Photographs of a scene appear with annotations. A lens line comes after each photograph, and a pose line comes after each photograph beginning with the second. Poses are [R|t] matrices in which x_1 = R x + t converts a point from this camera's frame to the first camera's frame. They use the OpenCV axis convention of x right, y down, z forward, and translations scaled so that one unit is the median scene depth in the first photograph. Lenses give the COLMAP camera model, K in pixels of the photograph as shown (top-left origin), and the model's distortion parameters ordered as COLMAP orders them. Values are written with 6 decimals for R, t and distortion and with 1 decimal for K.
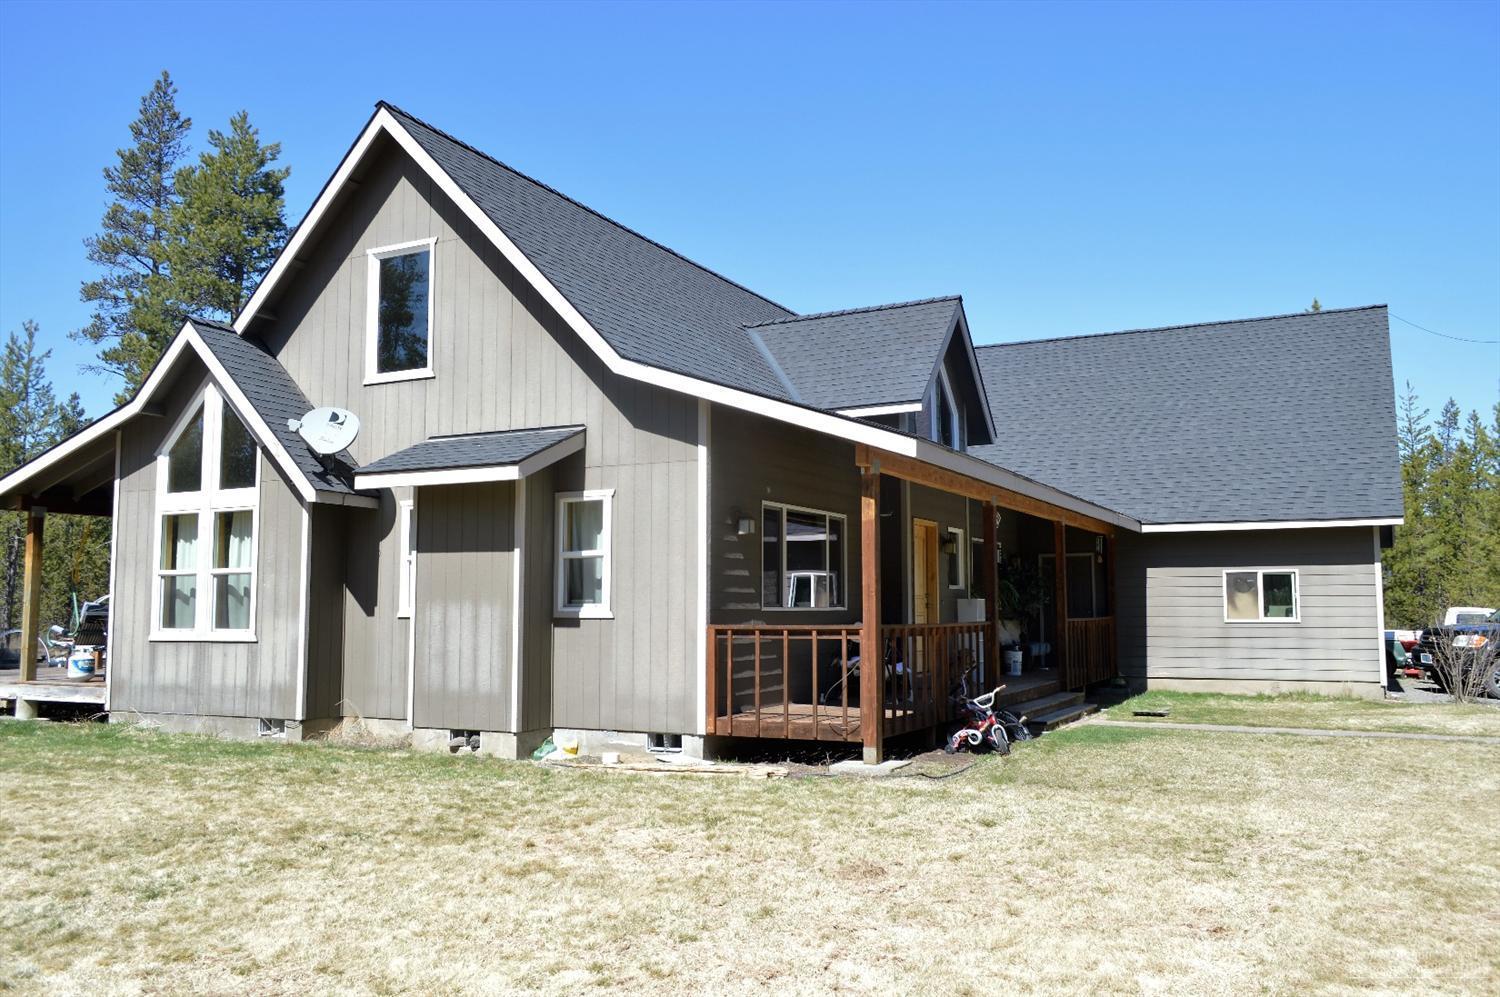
lens RADIAL K [[1224.6, 0, 753.2], [0, 1224.6, 496.2], [0, 0, 1]] dist [-0.011977, 0.012212]
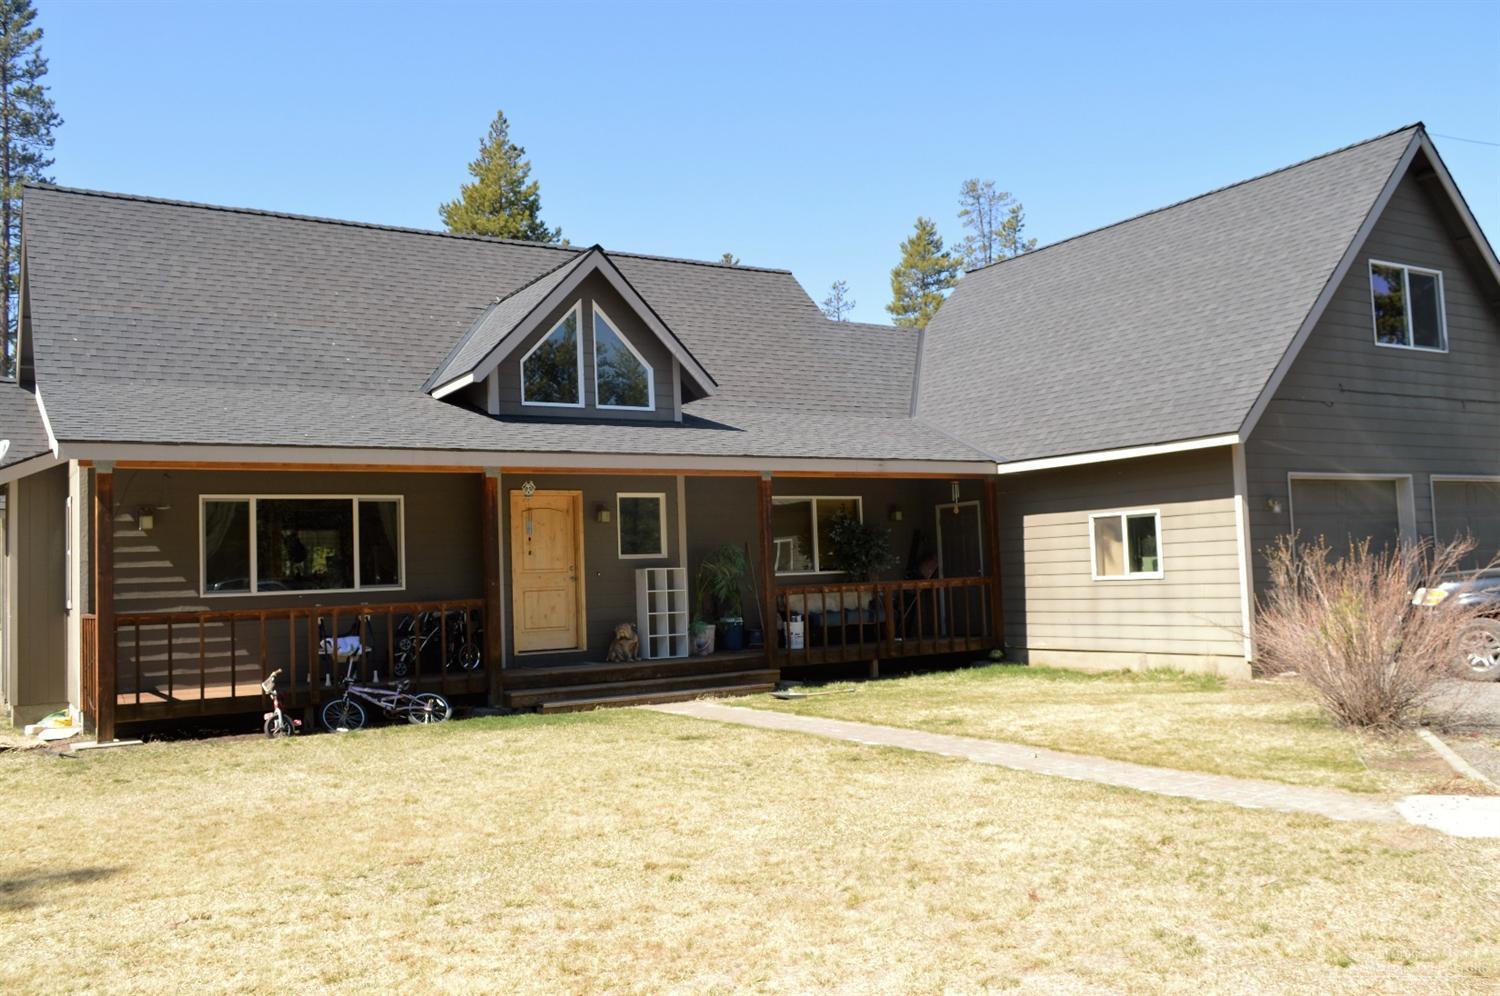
lens RADIAL K [[1274.5, 0, 757.7], [0, 1274.5, 492.7], [0, 0, 1]] dist [-0.018756, 0.015572]
pose [[0.862997, -0.066312, -0.500838, 0.521795], [0.083615, 0.996424, 0.012150, 0.015653], [0.498242, -0.052363, 0.865456, 0.152866]]
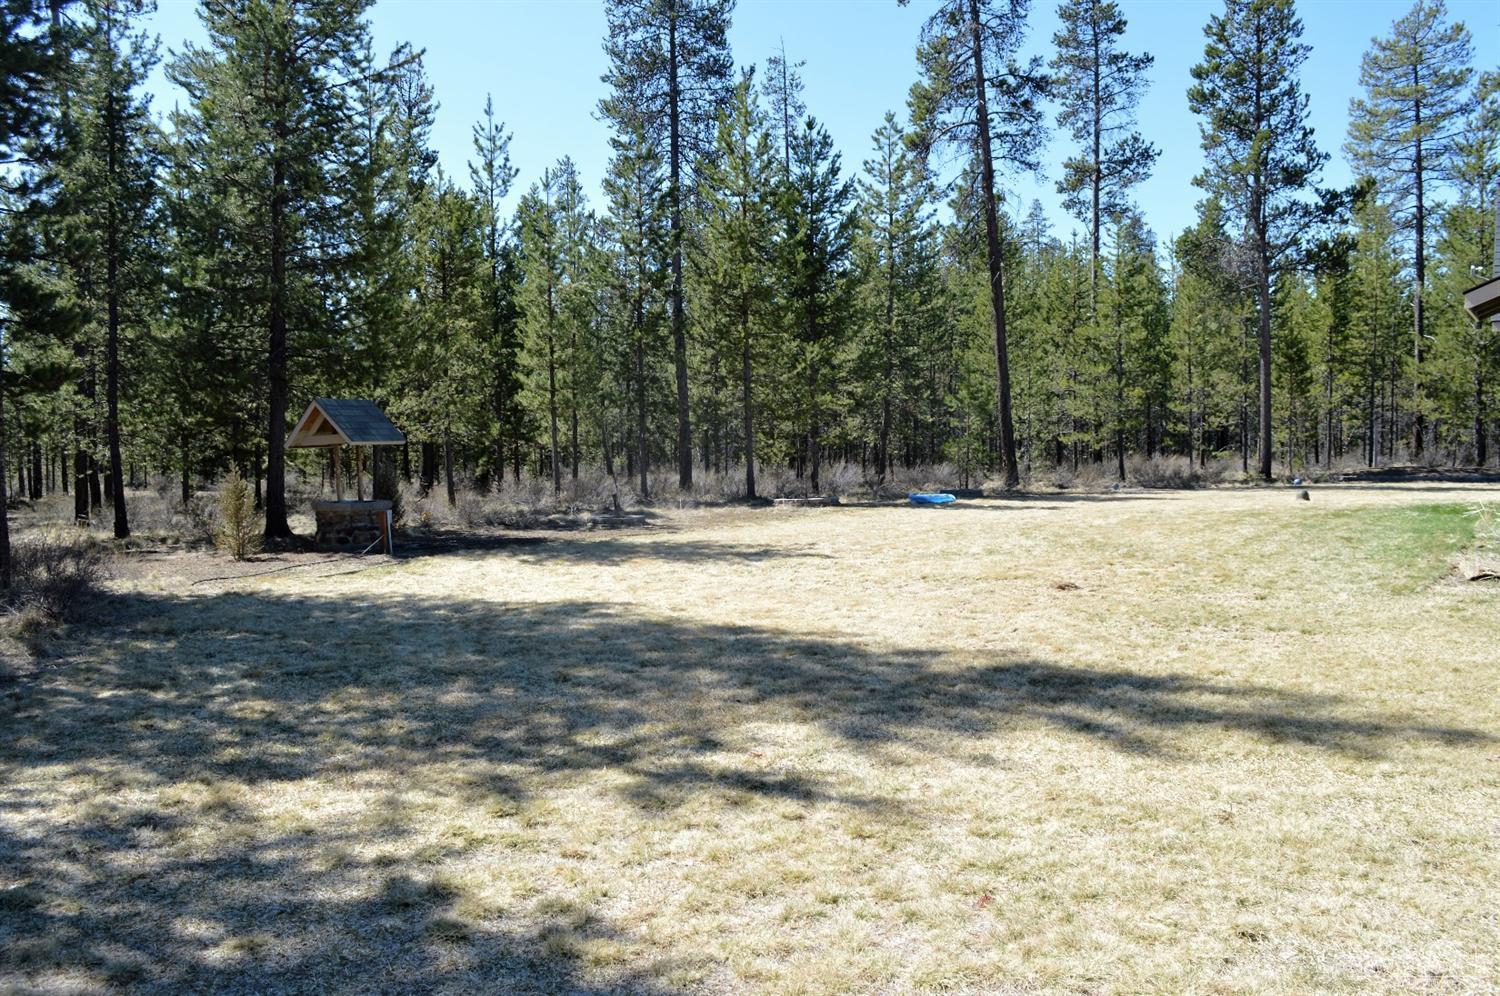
lens RADIAL K [[1274.5, 0, 745.2], [0, 1274.5, 489.8], [0, 0, 1]] dist [-0.018756, 0.015572]
pose [[-0.094686, 0.039179, -0.994736, 0.498199], [0.110366, 0.993479, 0.028625, 0.022229], [0.989370, -0.107074, -0.098393, 0.209984]]
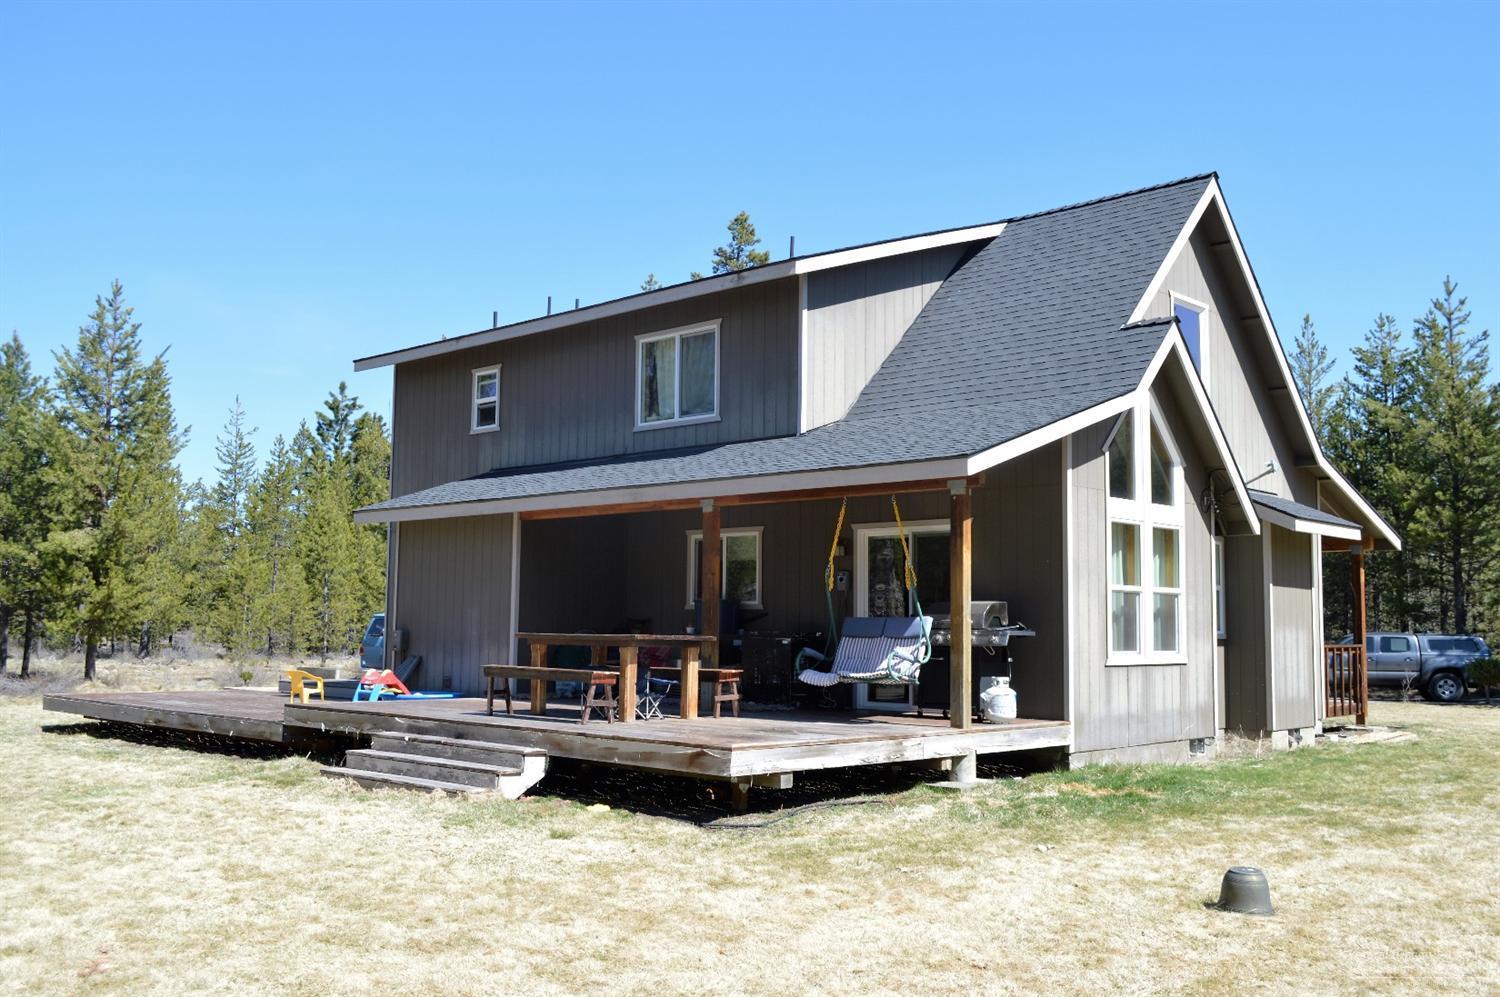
lens RADIAL K [[1369.9, 0, 745.6], [0, 1369.9, 498.0], [0, 0, 1]] dist [0.000958, 0.000000]
pose [[0.303533, 0.094762, 0.948097, -1.611690], [-0.101565, 0.992591, -0.066693, 0.097445], [-0.947392, -0.076050, 0.310909, 1.017942]]
